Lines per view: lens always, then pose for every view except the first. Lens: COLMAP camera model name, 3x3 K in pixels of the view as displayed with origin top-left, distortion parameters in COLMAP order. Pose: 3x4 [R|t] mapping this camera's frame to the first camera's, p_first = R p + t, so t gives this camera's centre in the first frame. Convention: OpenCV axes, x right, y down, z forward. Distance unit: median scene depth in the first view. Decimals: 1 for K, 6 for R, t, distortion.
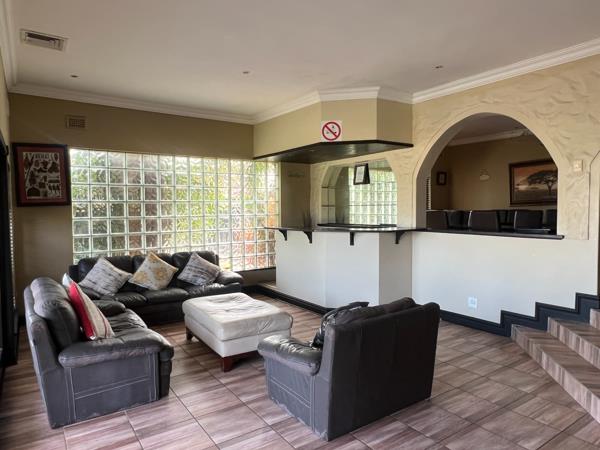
lens RADIAL K [[392.1, 0, 300.0], [0, 392.1, 225.0], [0, 0, 1]] dist [-0.004932, 0.000276]
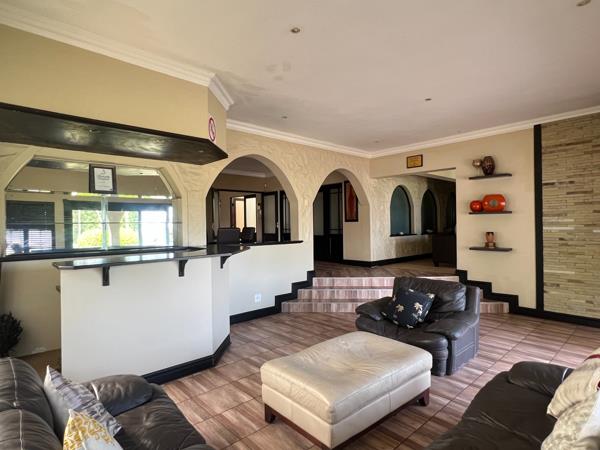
lens RADIAL K [[331.7, 0, 300.0], [0, 331.7, 225.0], [0, 0, 1]] dist [0.001293, 0.000096]
pose [[-0.129746, -0.000883, 0.991547, -0.751477], [0.049185, 0.998763, 0.007325, -0.052082], [-0.990327, 0.049720, -0.129542, 1.118255]]
